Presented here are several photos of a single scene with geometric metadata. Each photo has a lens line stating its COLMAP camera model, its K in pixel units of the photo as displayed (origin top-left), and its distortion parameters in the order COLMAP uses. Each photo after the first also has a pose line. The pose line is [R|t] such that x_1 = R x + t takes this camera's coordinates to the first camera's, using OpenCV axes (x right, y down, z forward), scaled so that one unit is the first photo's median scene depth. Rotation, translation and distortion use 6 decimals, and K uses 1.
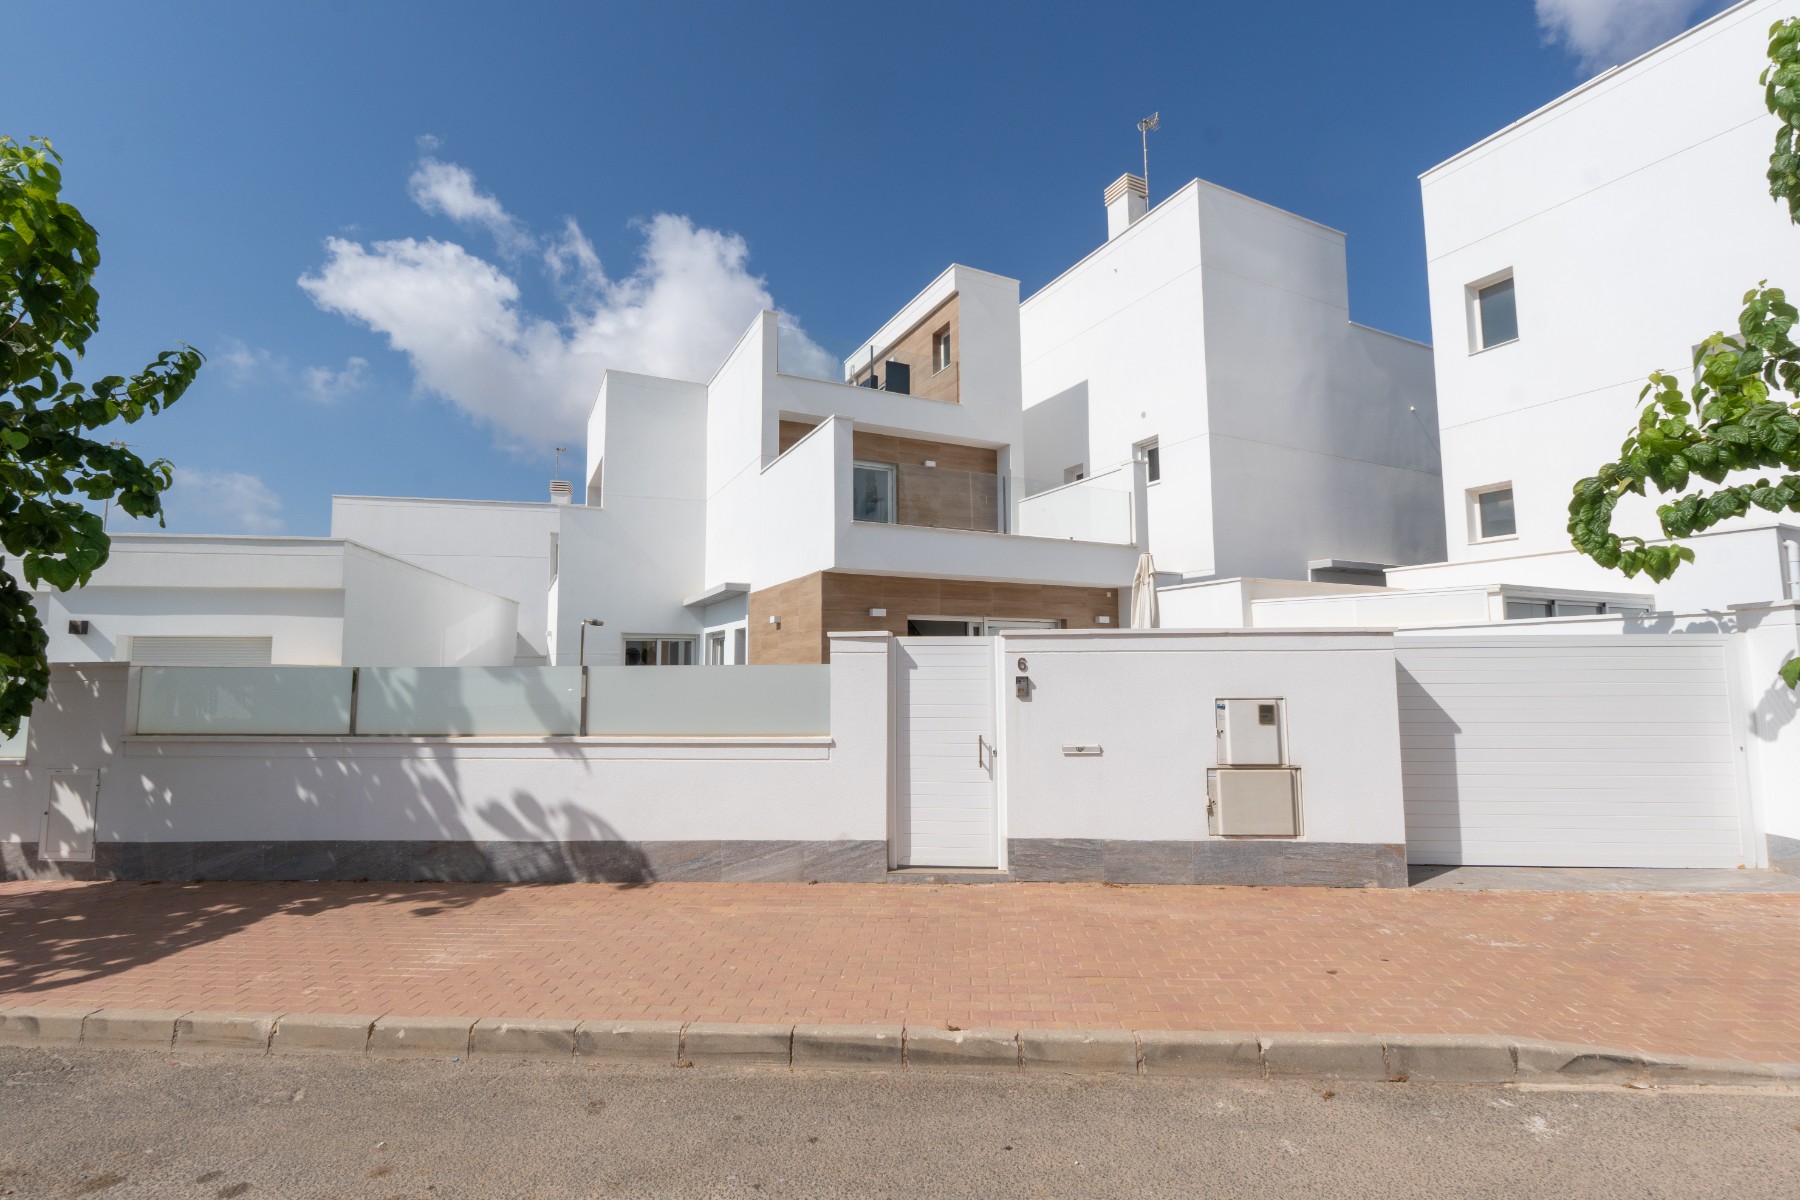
lens RADIAL K [[767.7, 0, 880.0], [0, 767.7, 583.1], [0, 0, 1]] dist [-0.003138, -0.000494]
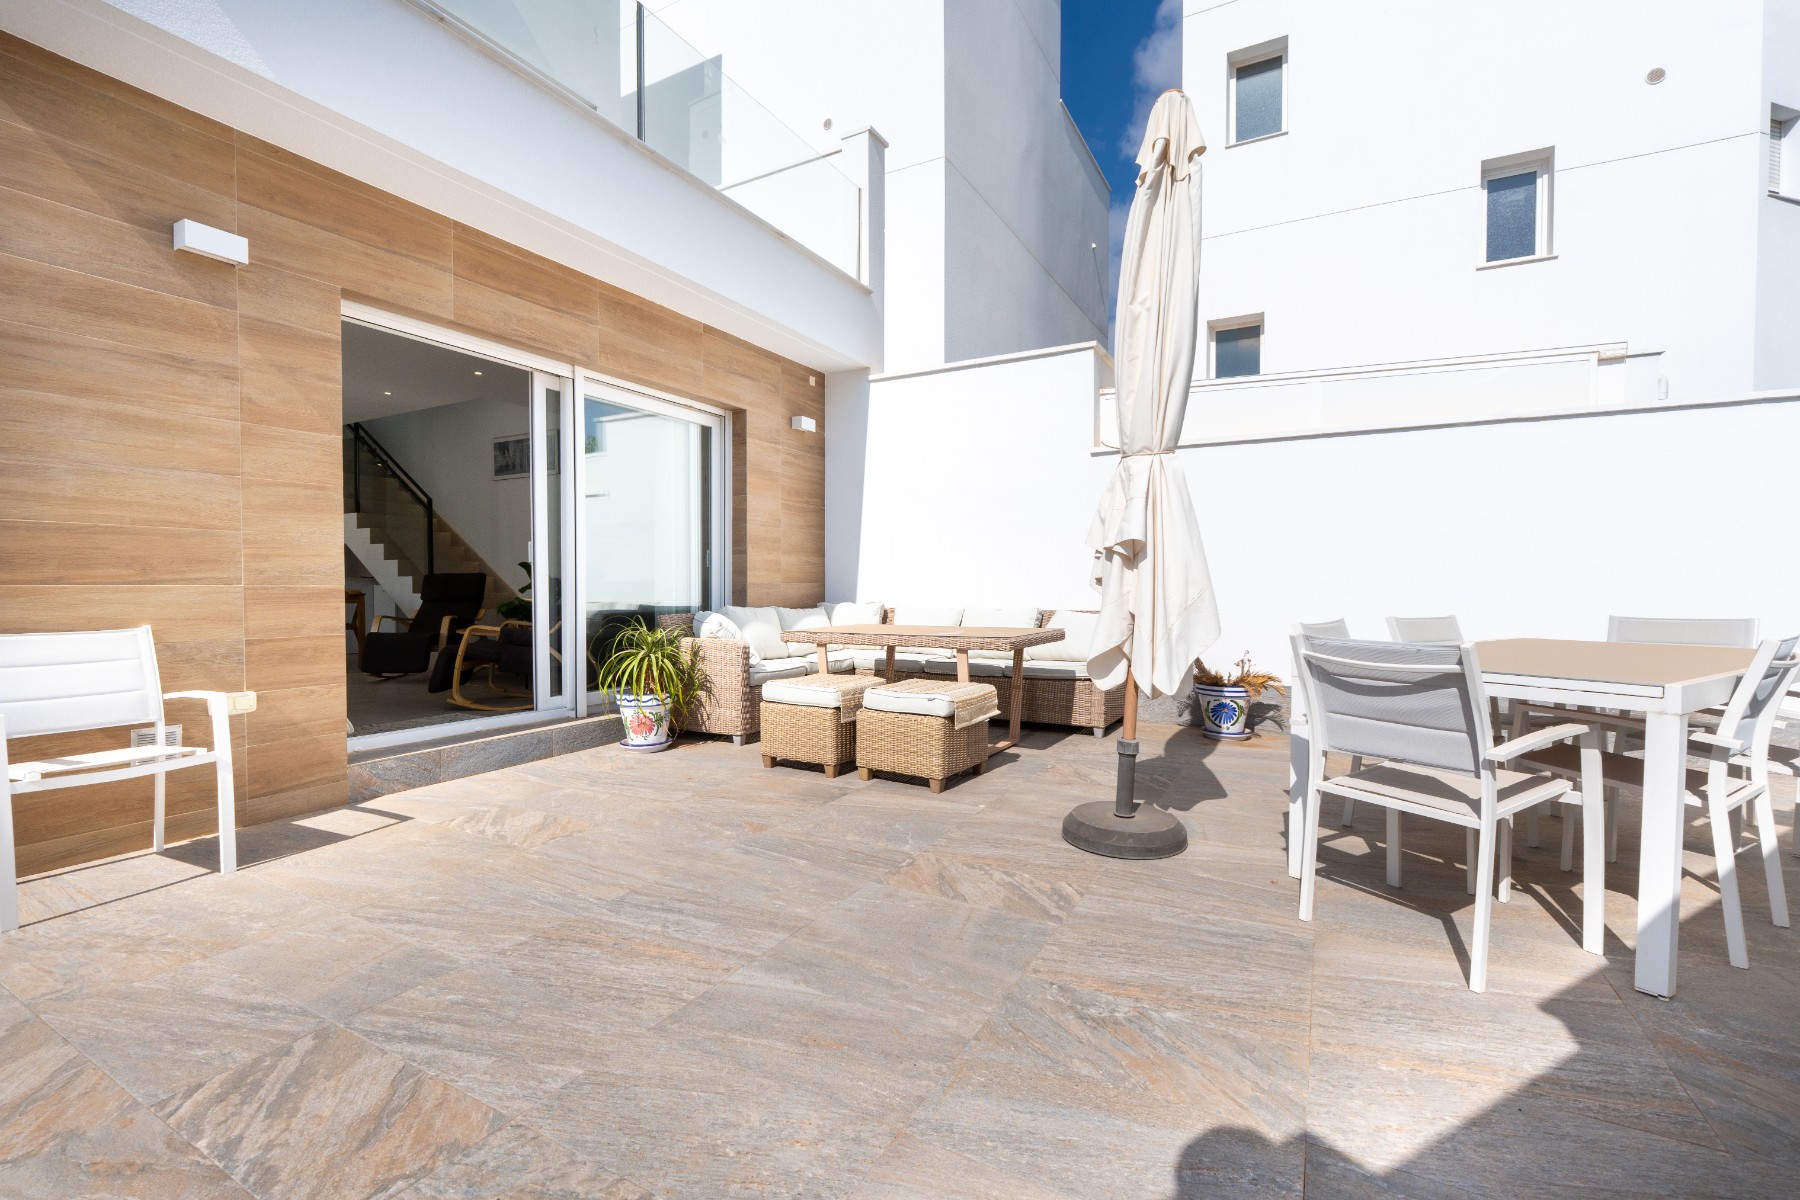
lens RADIAL K [[773.0, 0, 908.7], [0, 773.0, 608.3], [0, 0, 1]] dist [-0.003883, -0.000366]
pose [[0.791930, -0.012310, 0.610487, 0.022389], [-0.066652, 0.992080, 0.106467, 0.111852], [-0.606963, -0.125004, 0.784838, 0.527213]]
